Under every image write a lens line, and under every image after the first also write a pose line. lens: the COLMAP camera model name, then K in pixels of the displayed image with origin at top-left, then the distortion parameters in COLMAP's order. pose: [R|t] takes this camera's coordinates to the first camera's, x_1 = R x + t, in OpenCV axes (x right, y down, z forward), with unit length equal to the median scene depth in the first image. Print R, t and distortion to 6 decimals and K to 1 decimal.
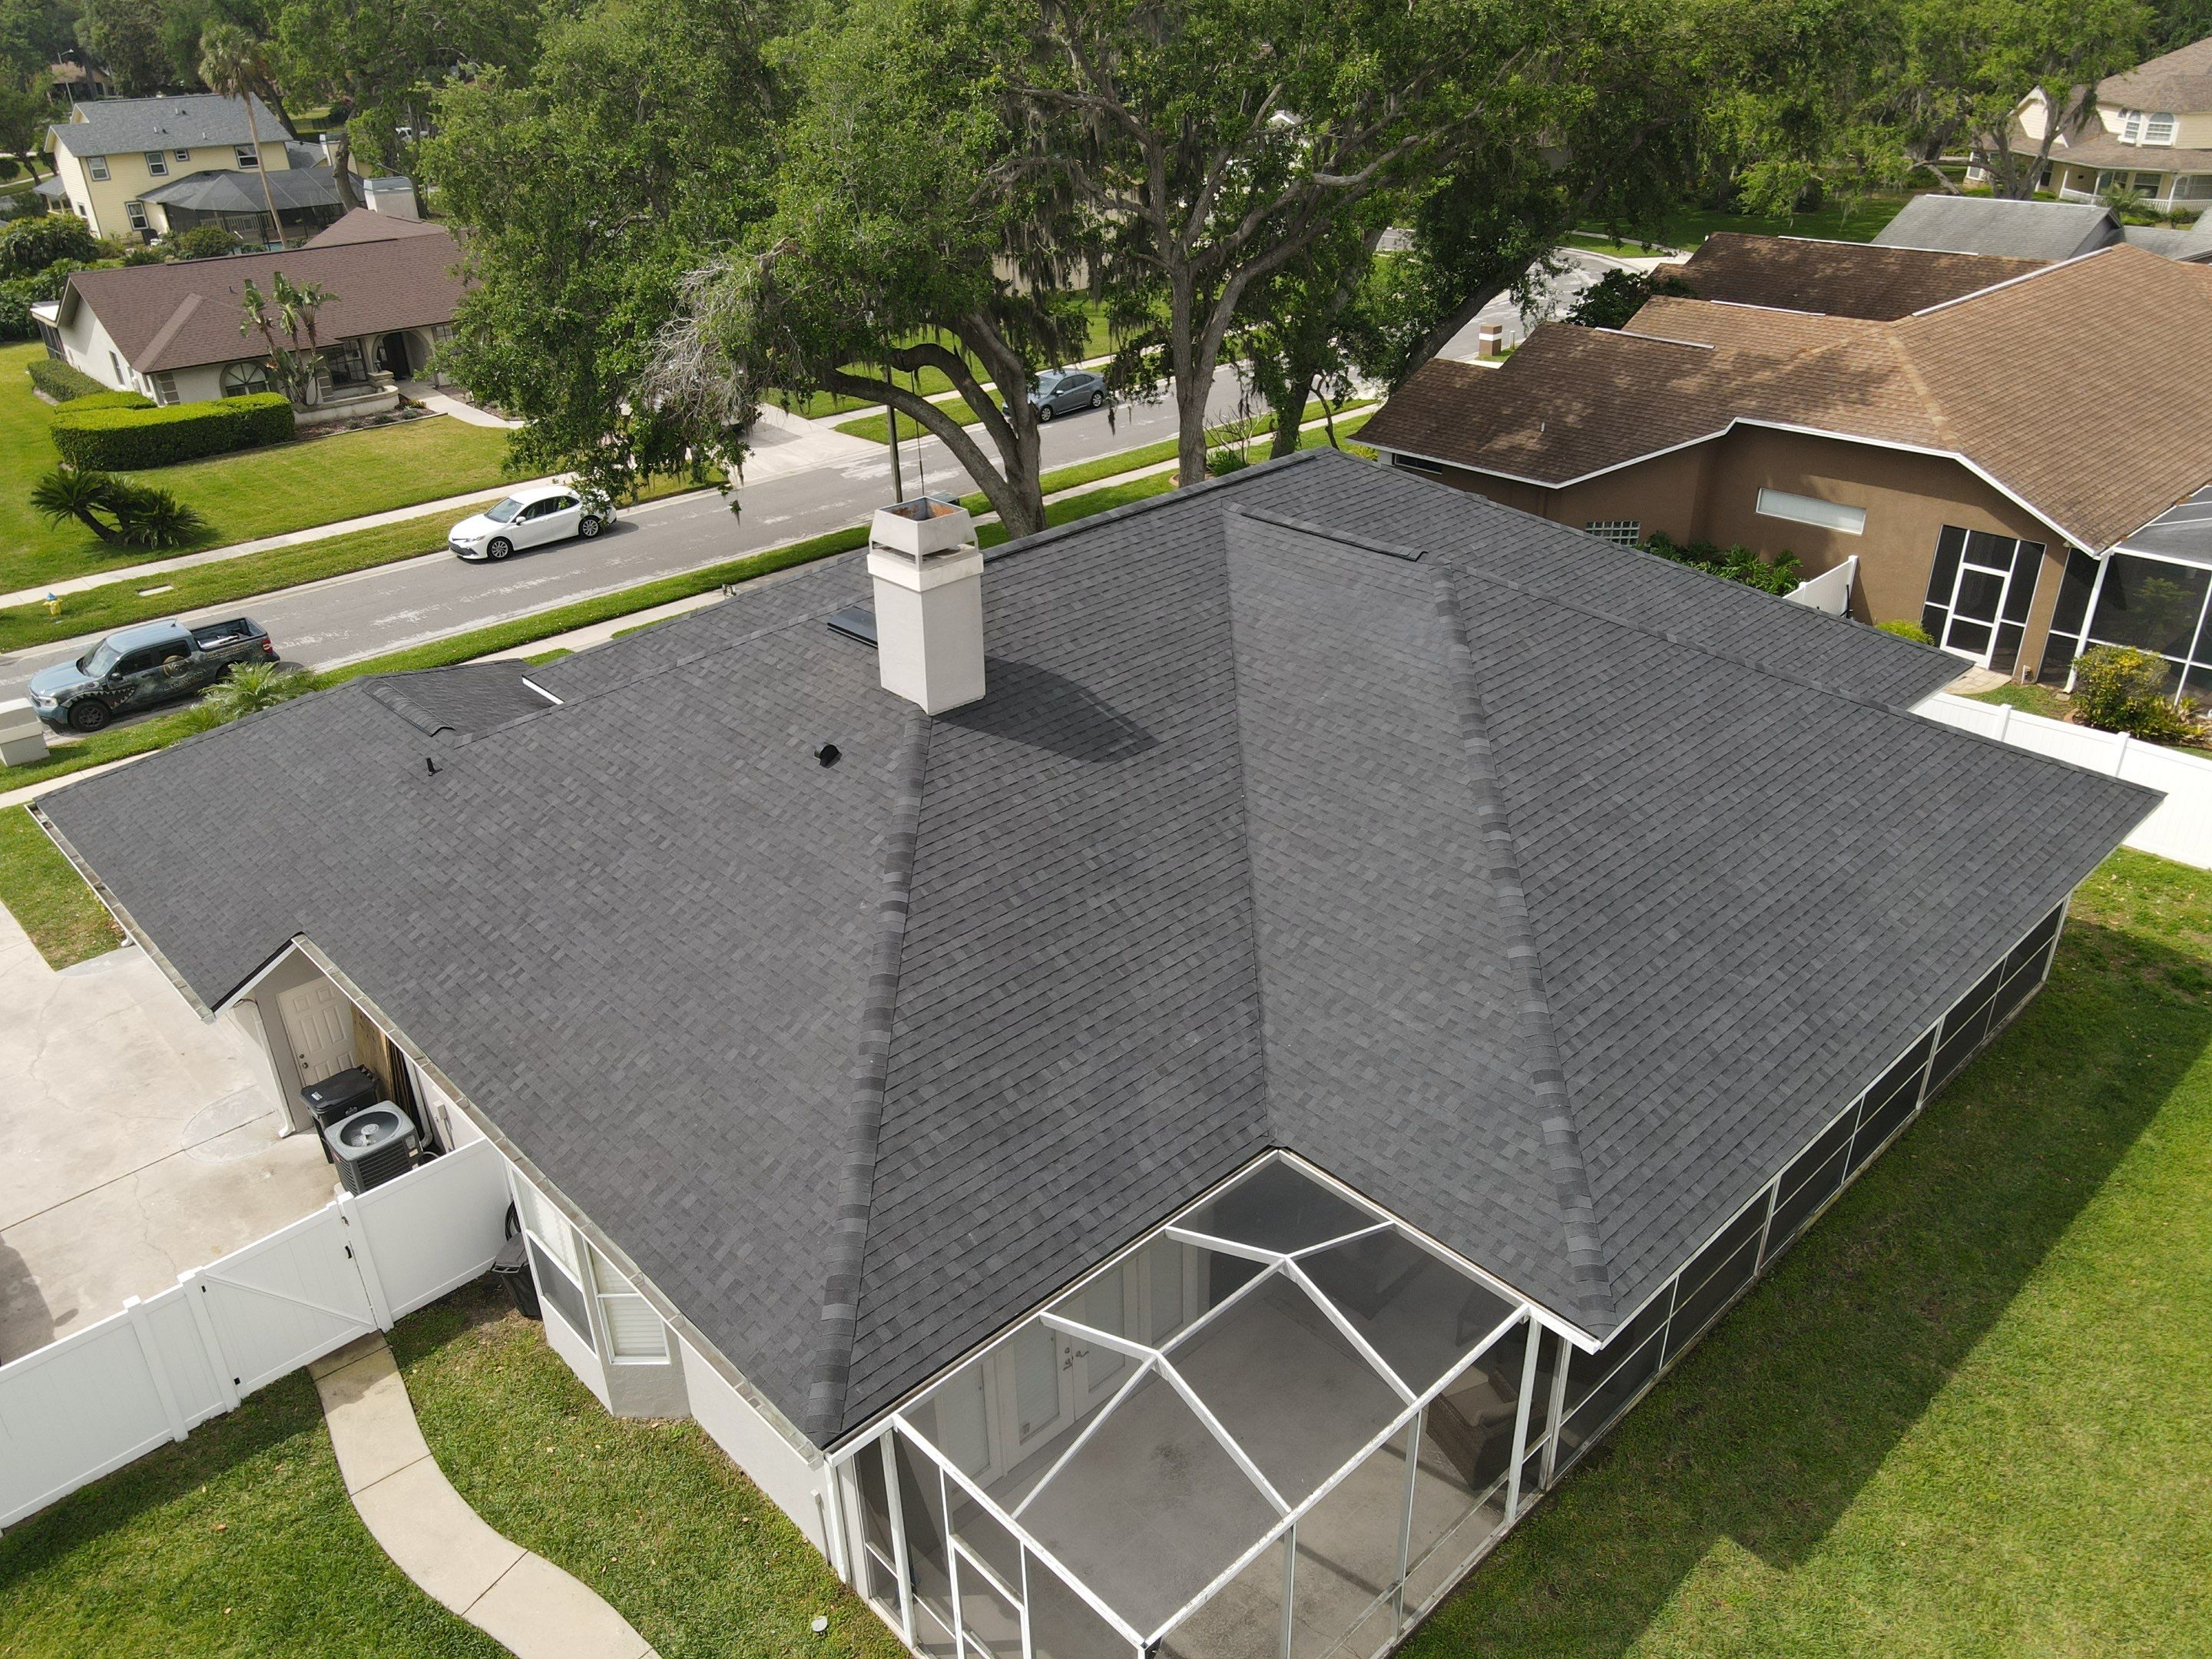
lens RADIAL K [[1601.3, 0, 1081.6], [0, 1601.3, 829.6], [0, 0, 1]] dist [-0.012414, 0.049525]
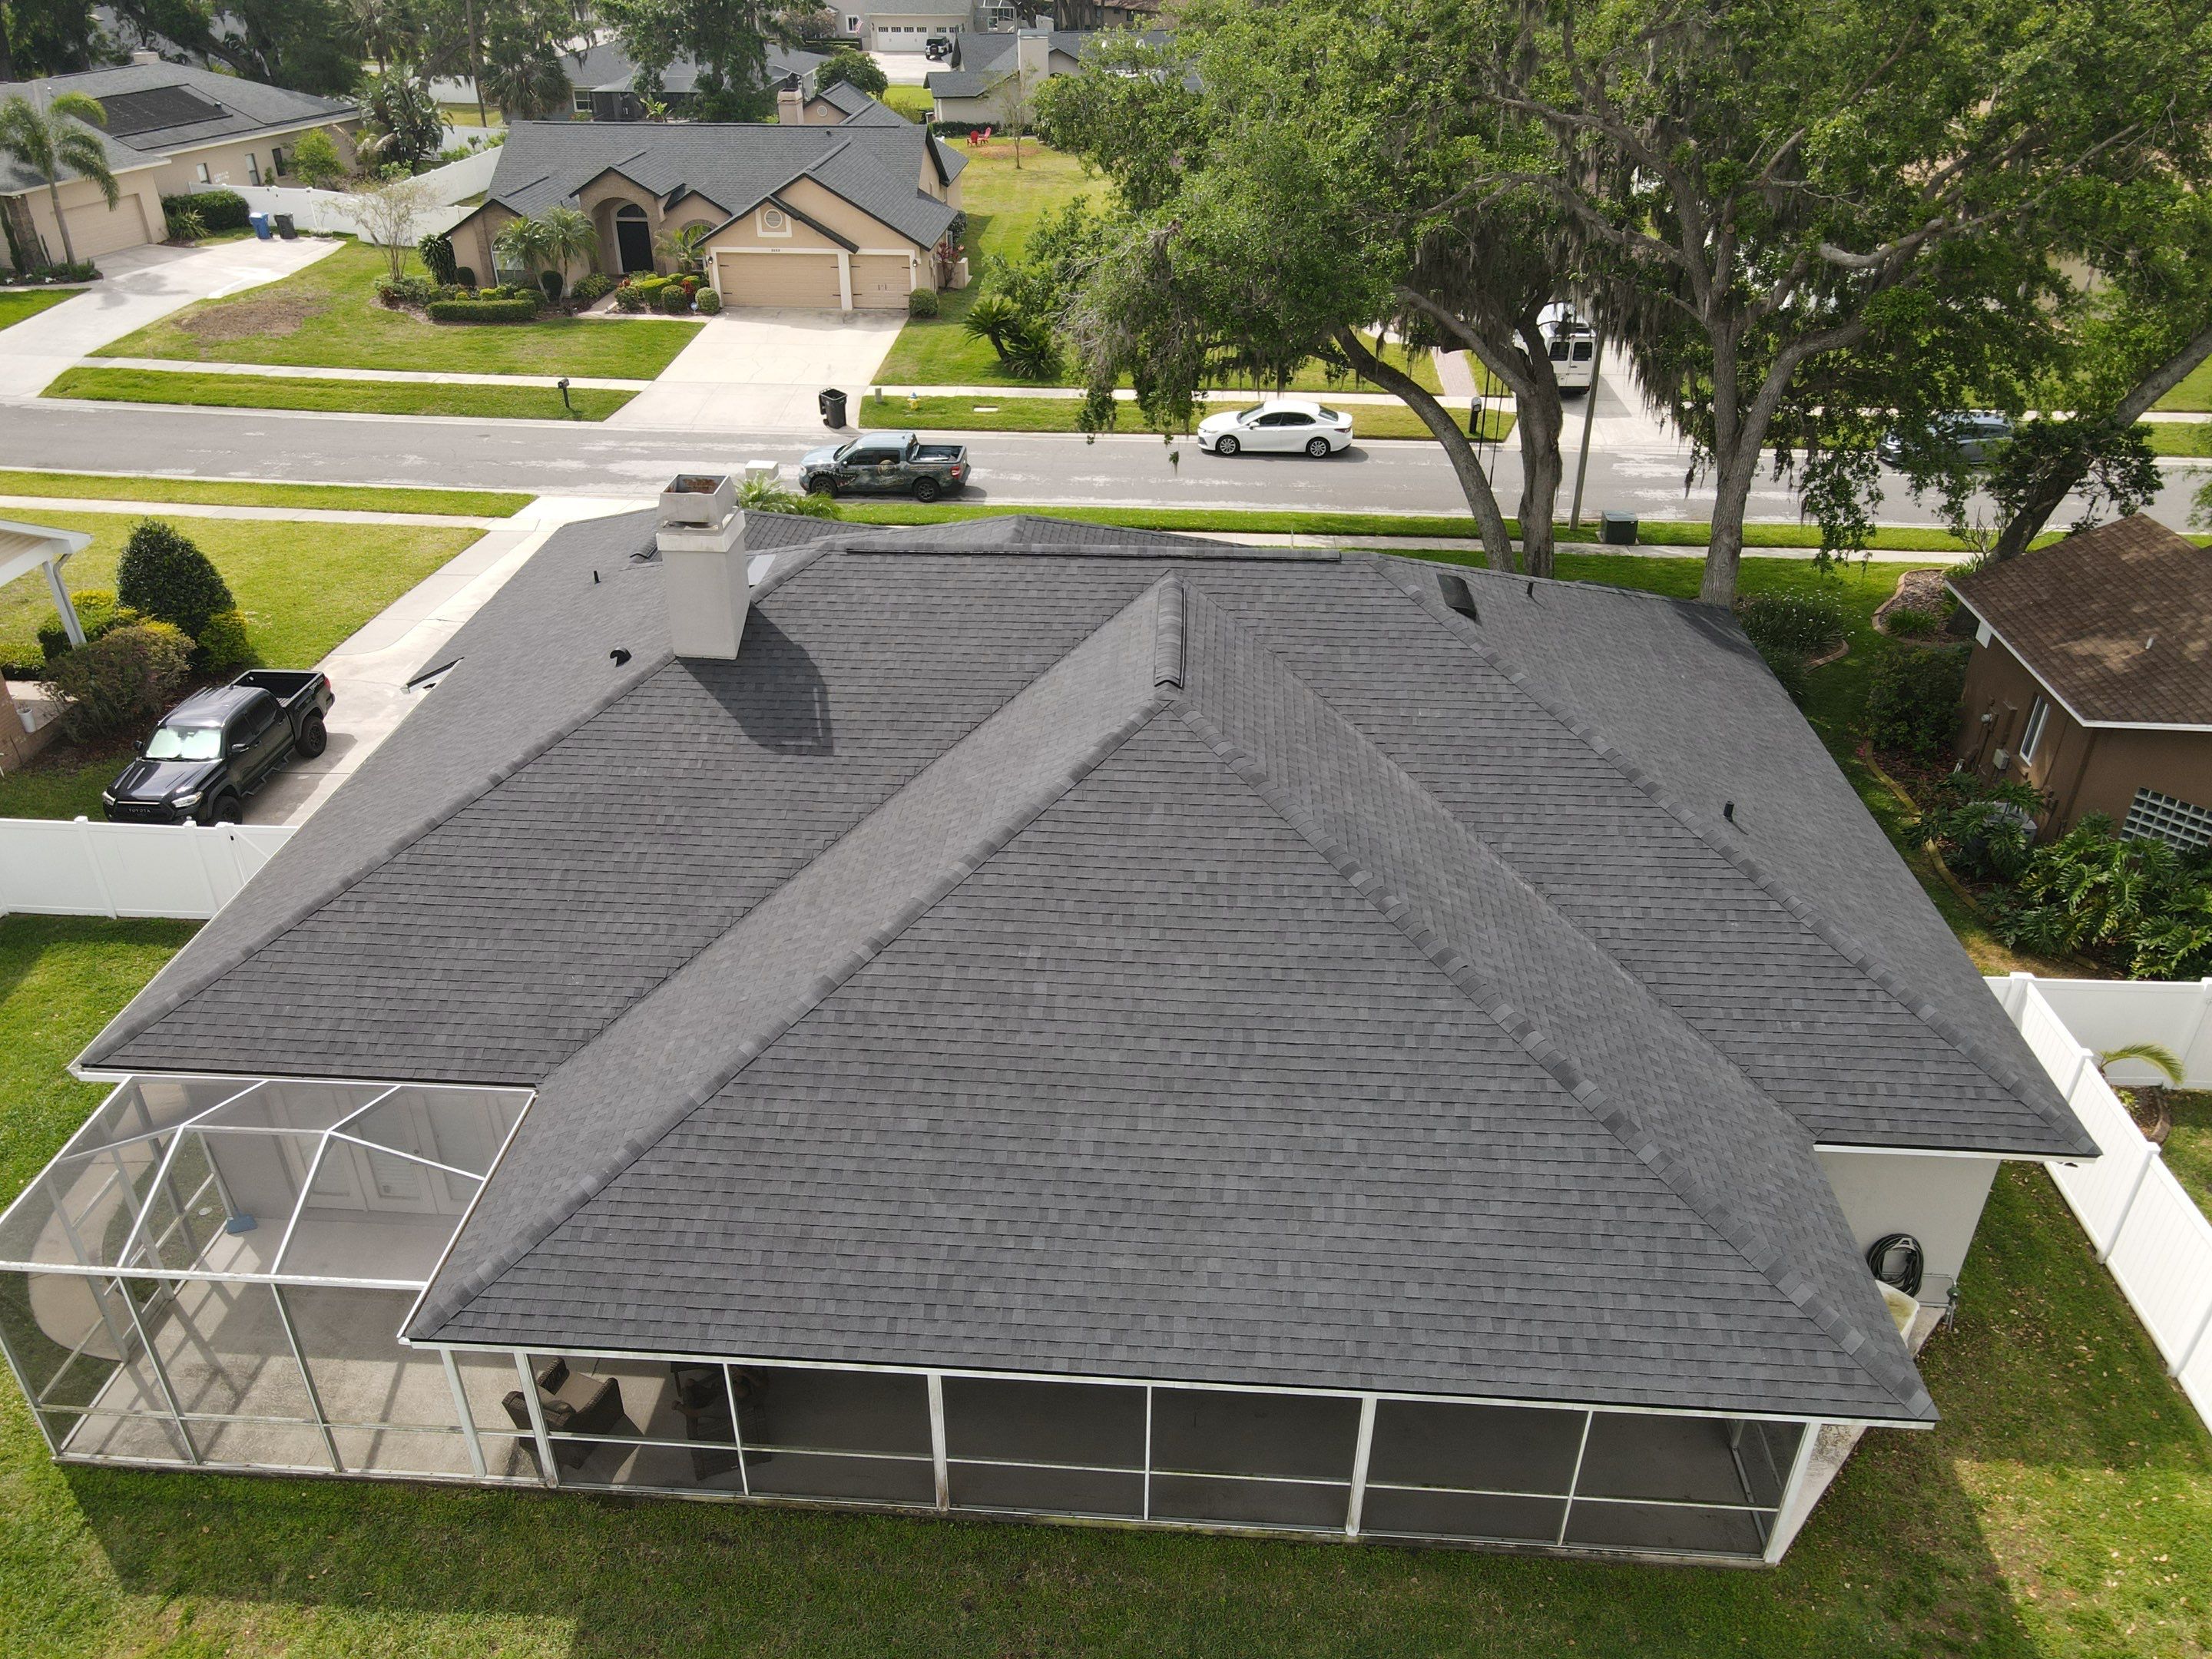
lens RADIAL K [[1601.3, 0, 1081.6], [0, 1601.3, 829.6], [0, 0, 1]] dist [-0.012414, 0.049525]
pose [[0.682689, 0.397770, -0.612955, 0.441440], [-0.356238, 0.913587, 0.196096, -0.146328], [0.637989, 0.084486, 0.765397, 0.151028]]
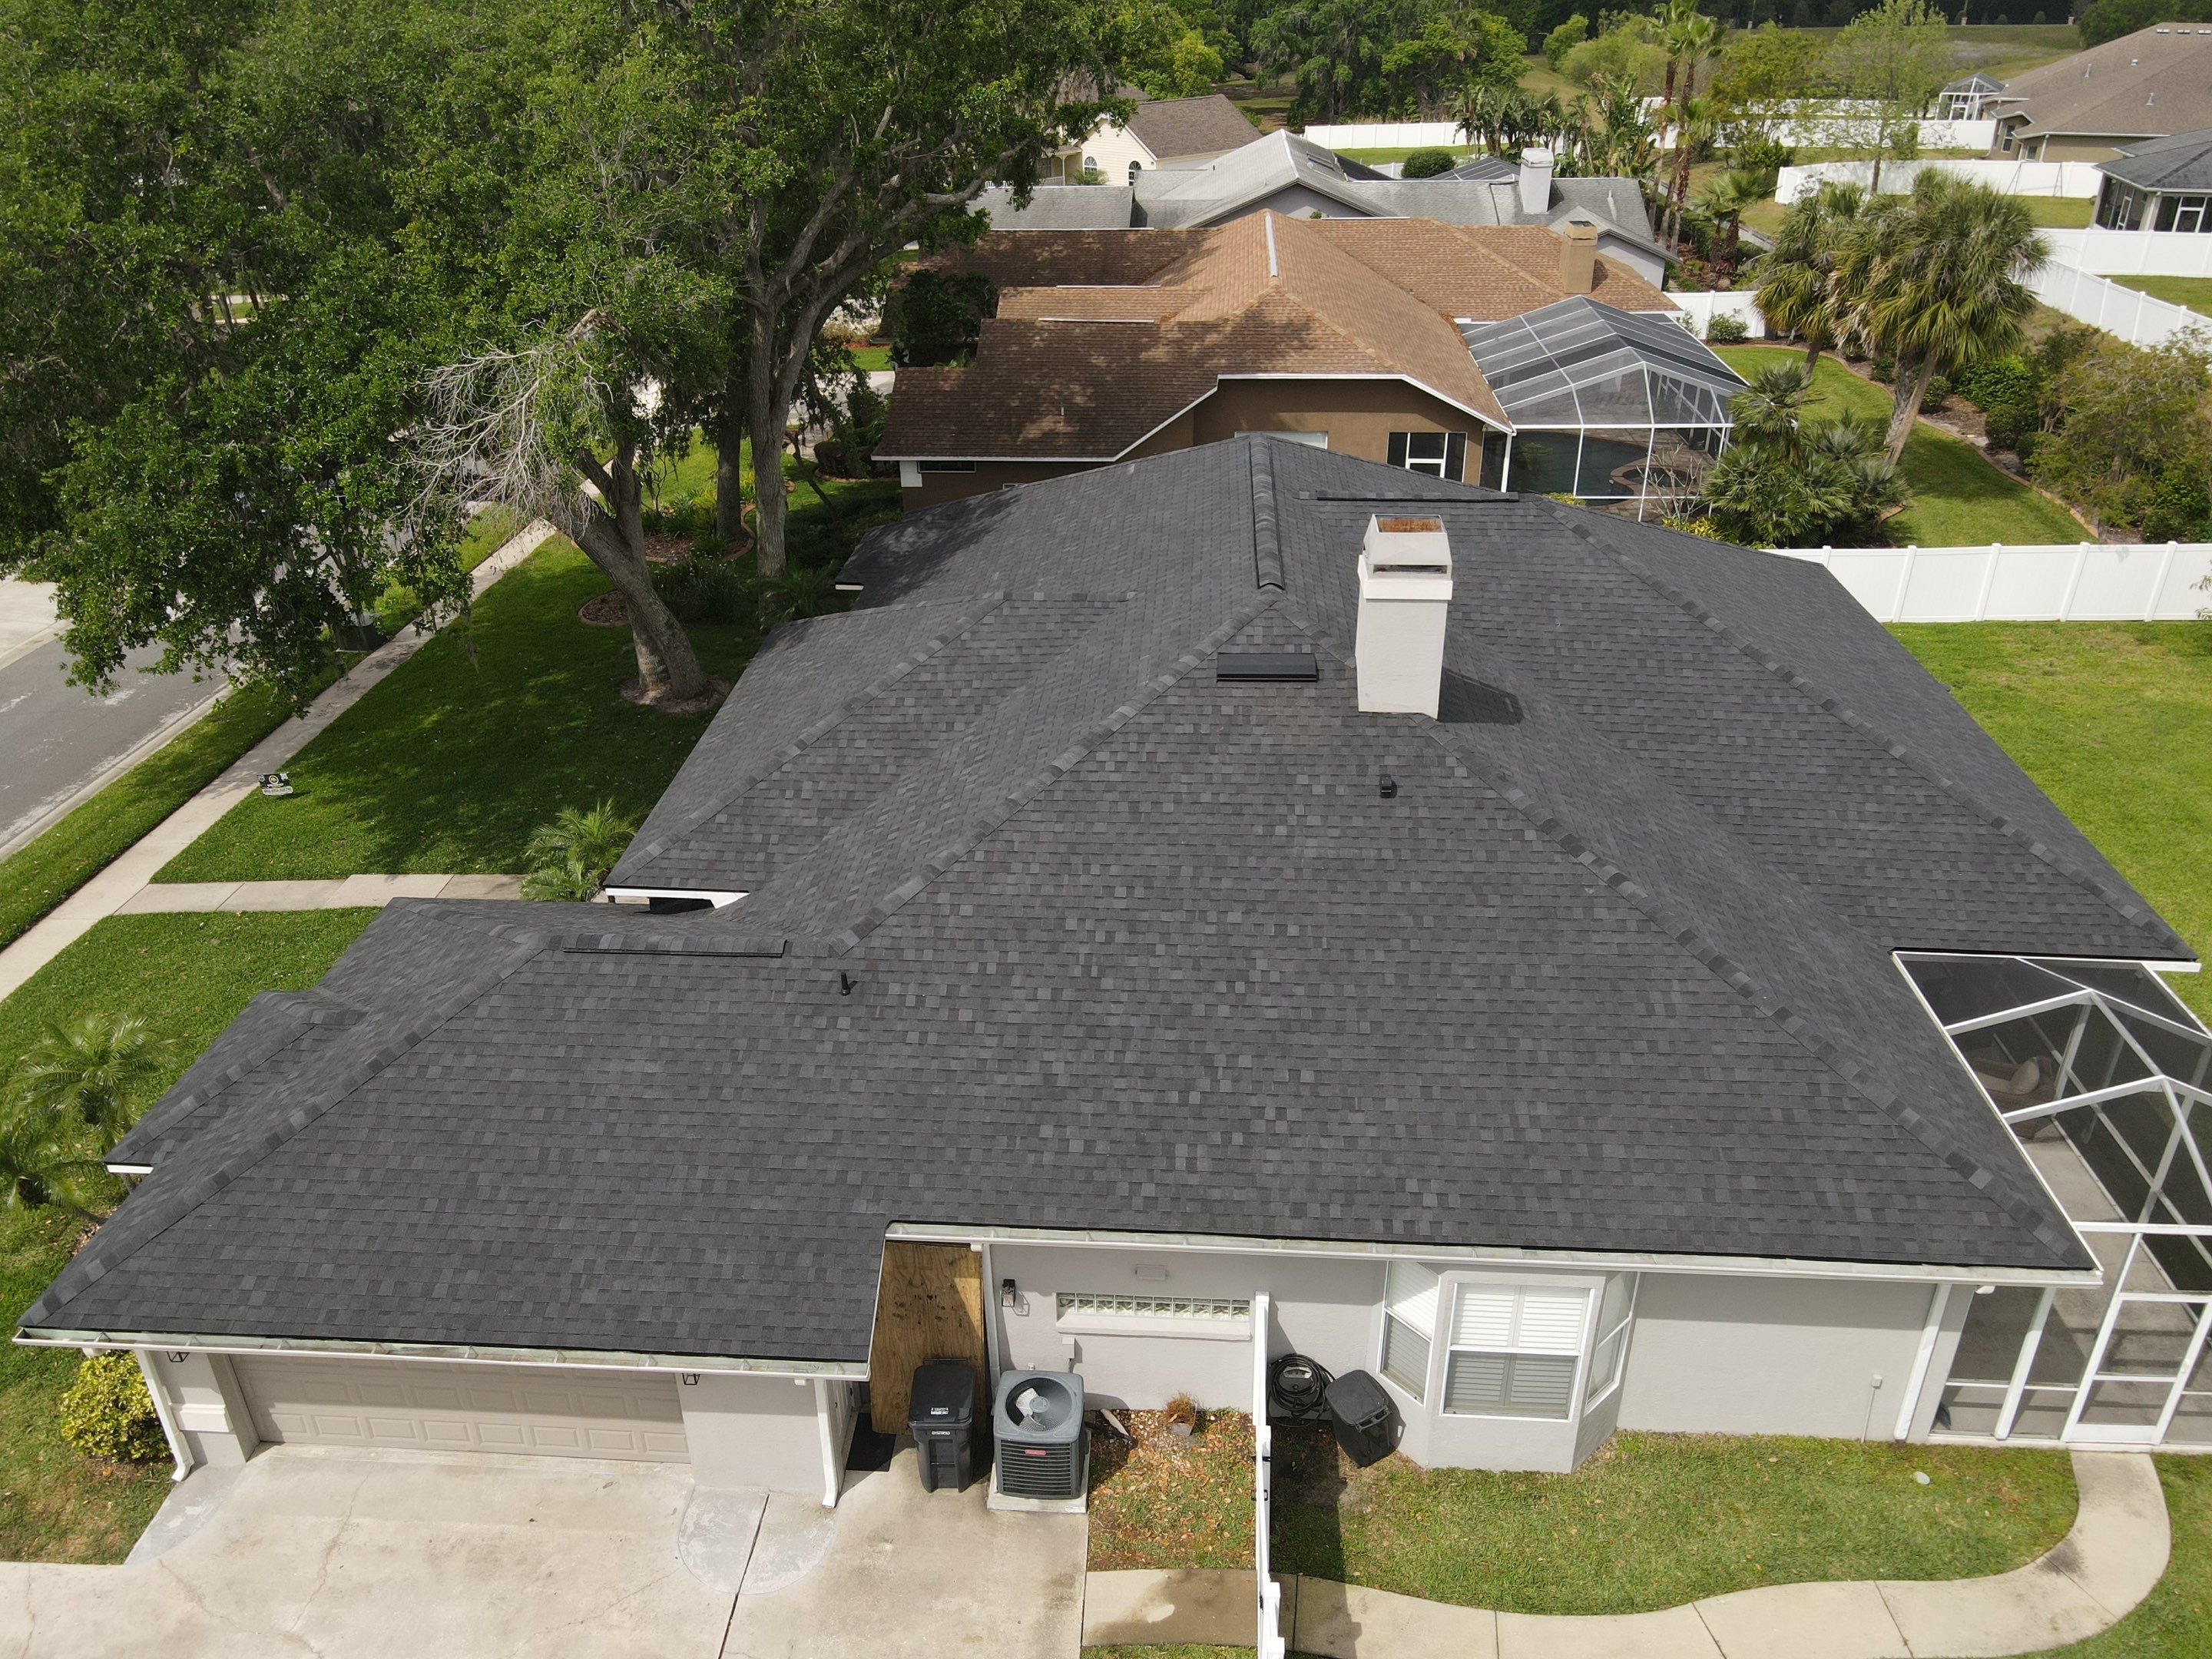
lens RADIAL K [[1589.2, 0, 1066.0], [0, 1589.2, 834.3], [0, 0, 1]] dist [-0.008544, -0.002334]
pose [[0.740548, -0.312748, 0.594792, -0.449761], [0.315662, 0.943269, 0.102964, -0.091284], [-0.593250, 0.111503, 0.797259, 0.170394]]
